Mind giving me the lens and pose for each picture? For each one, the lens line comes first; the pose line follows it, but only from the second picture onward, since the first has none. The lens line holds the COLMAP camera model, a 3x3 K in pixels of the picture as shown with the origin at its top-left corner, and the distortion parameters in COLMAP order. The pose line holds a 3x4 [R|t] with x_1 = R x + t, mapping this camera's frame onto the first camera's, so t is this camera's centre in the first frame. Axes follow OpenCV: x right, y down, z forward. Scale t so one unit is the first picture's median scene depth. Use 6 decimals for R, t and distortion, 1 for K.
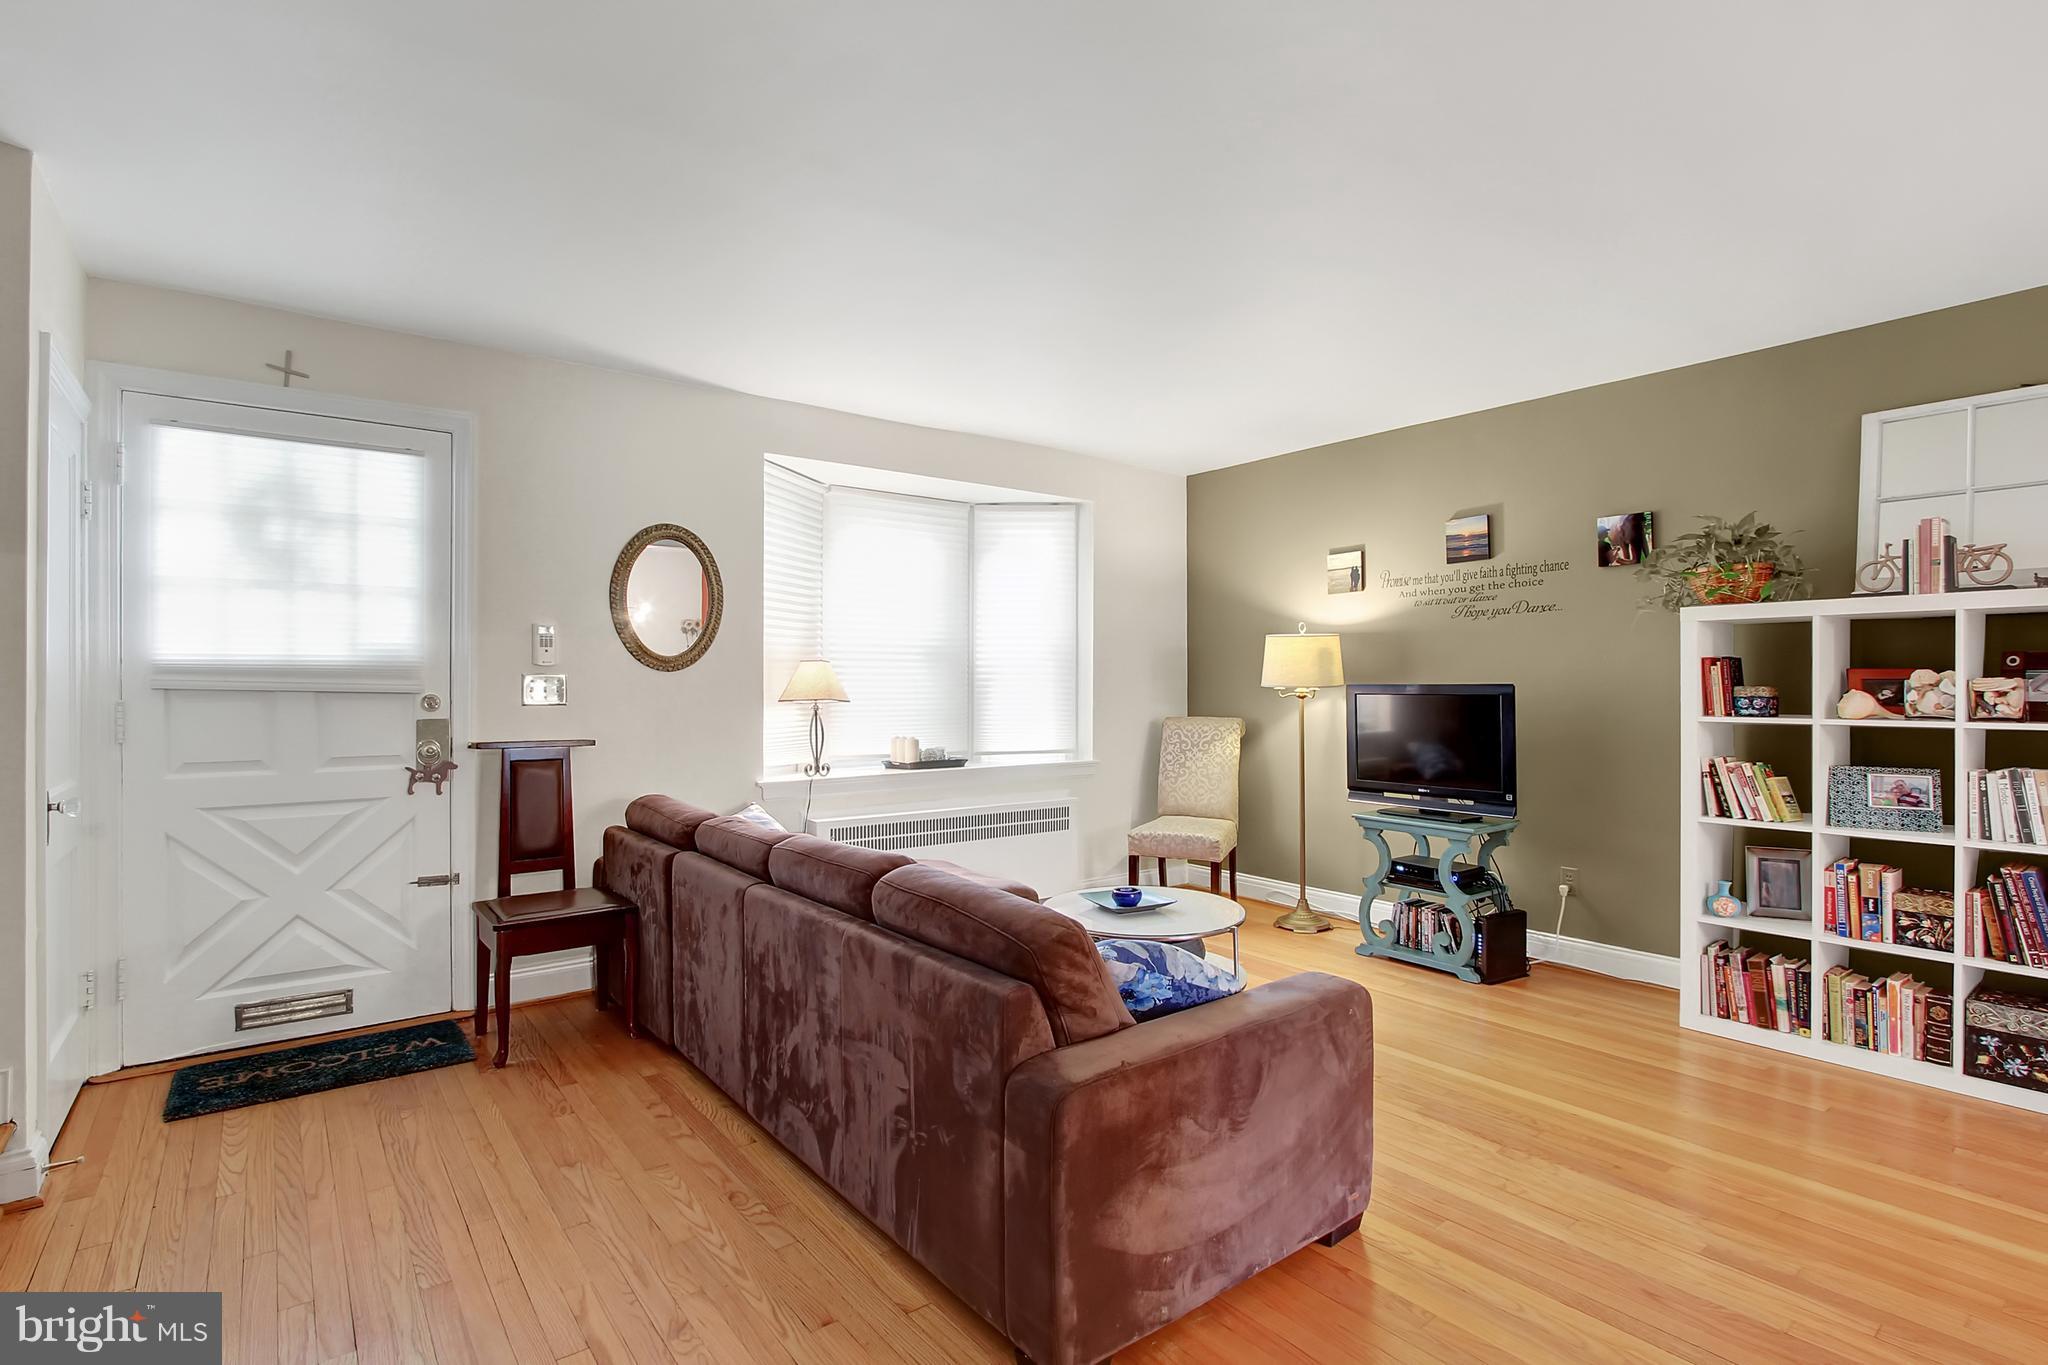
lens RADIAL K [[980.7, 0, 1028.6], [0, 980.7, 682.3], [0, 0, 1]] dist [-0.013650, 0.000790]
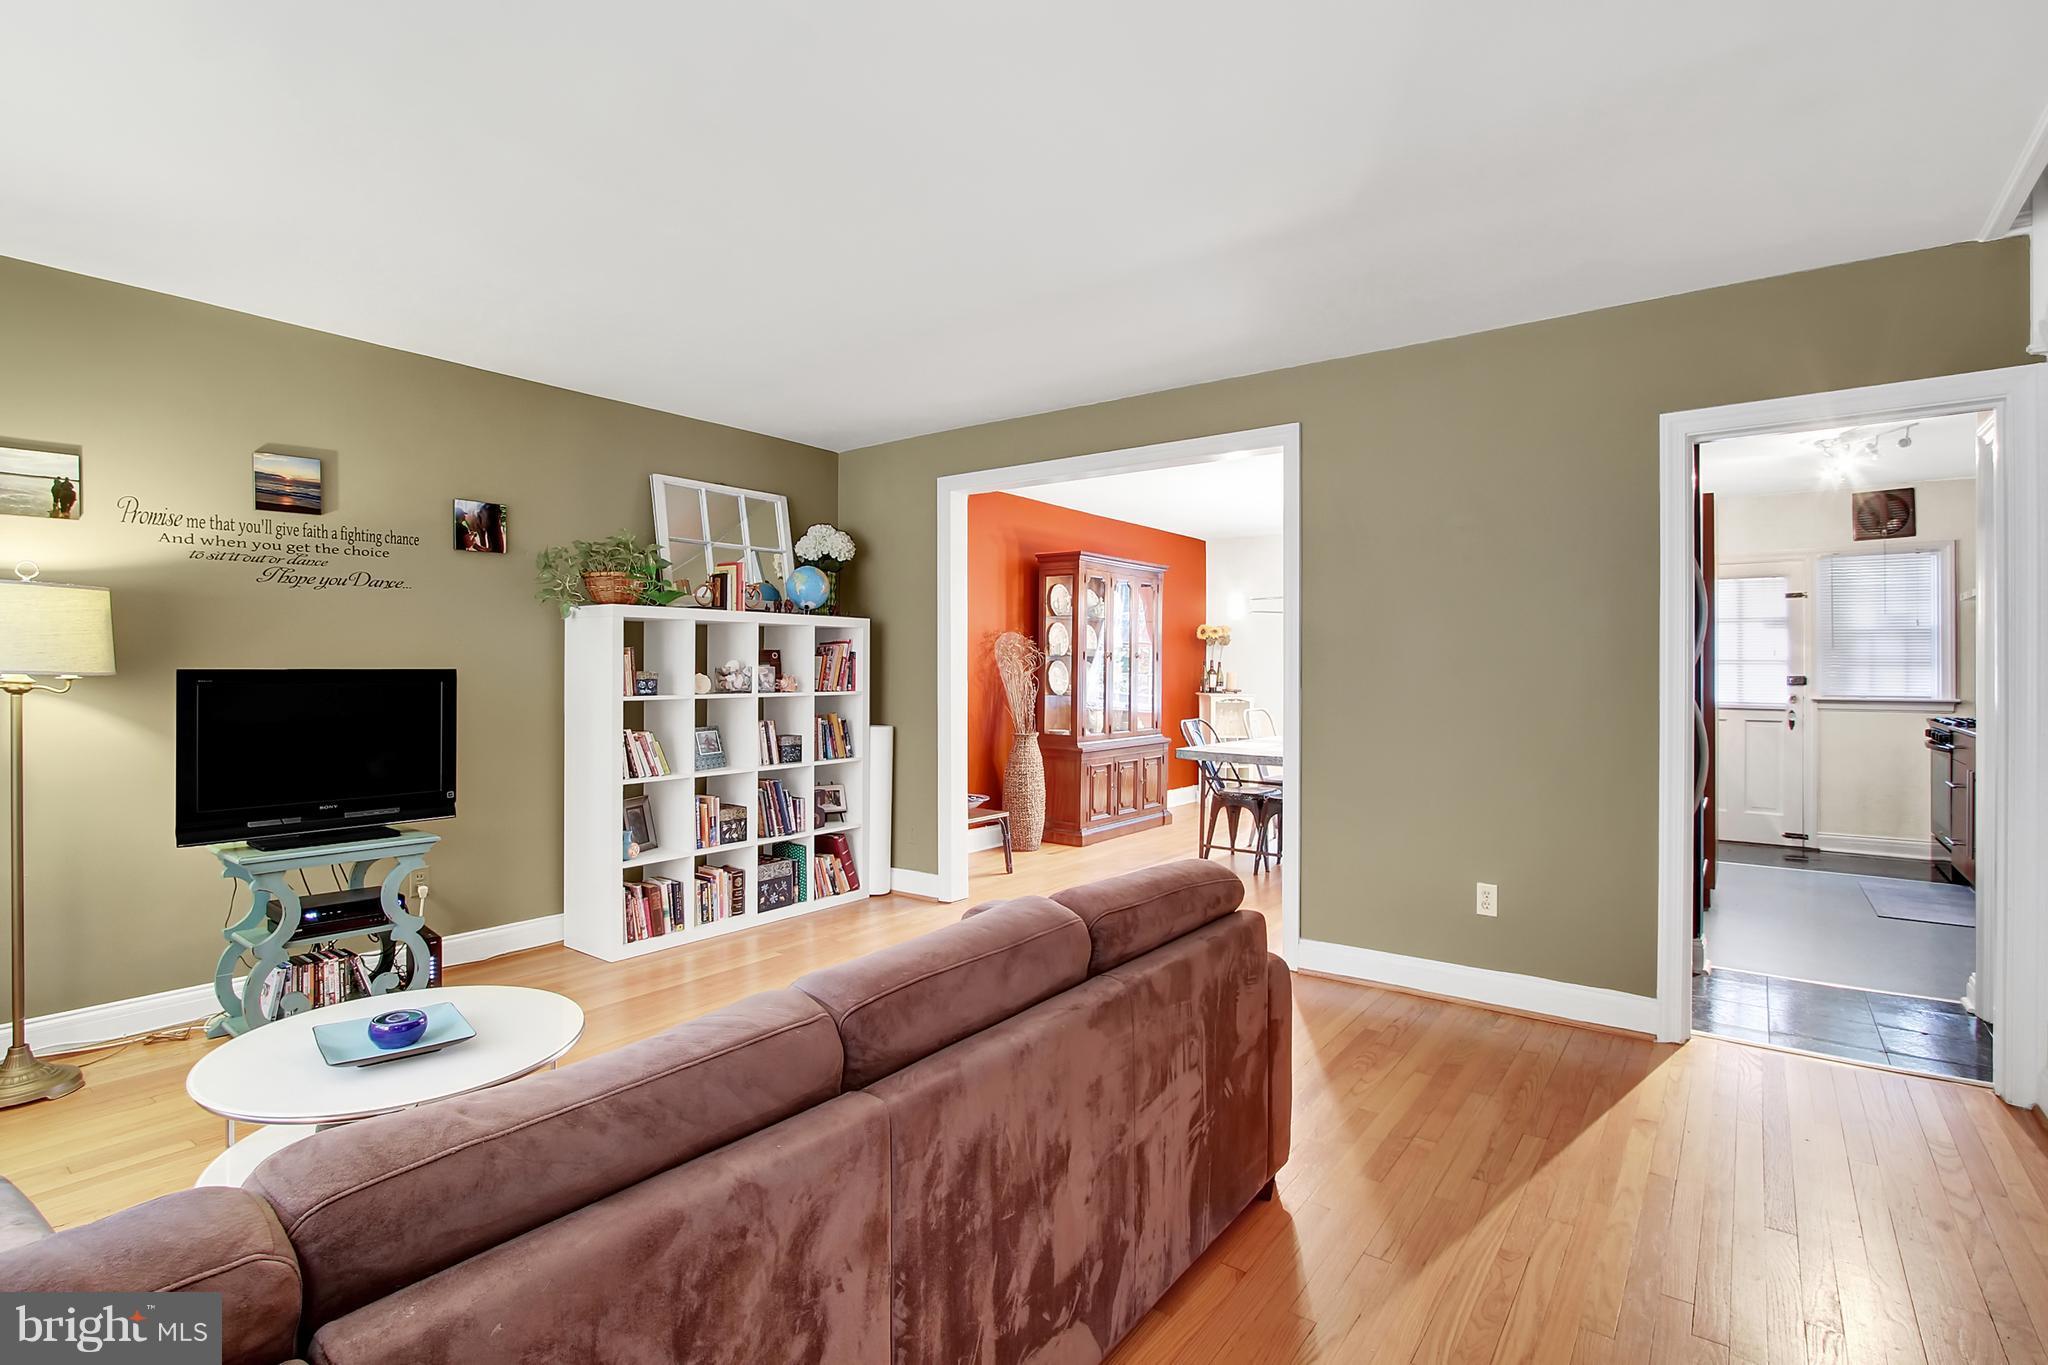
lens RADIAL K [[985.9, 0, 1020.3], [0, 985.9, 668.7], [0, 0, 1]] dist [-0.023683, 0.000600]
pose [[-0.264395, 0.001155, 0.964414, -0.507146], [-0.002430, 0.999995, -0.001863, 0.001682], [-0.964411, -0.002836, -0.264391, 0.714891]]
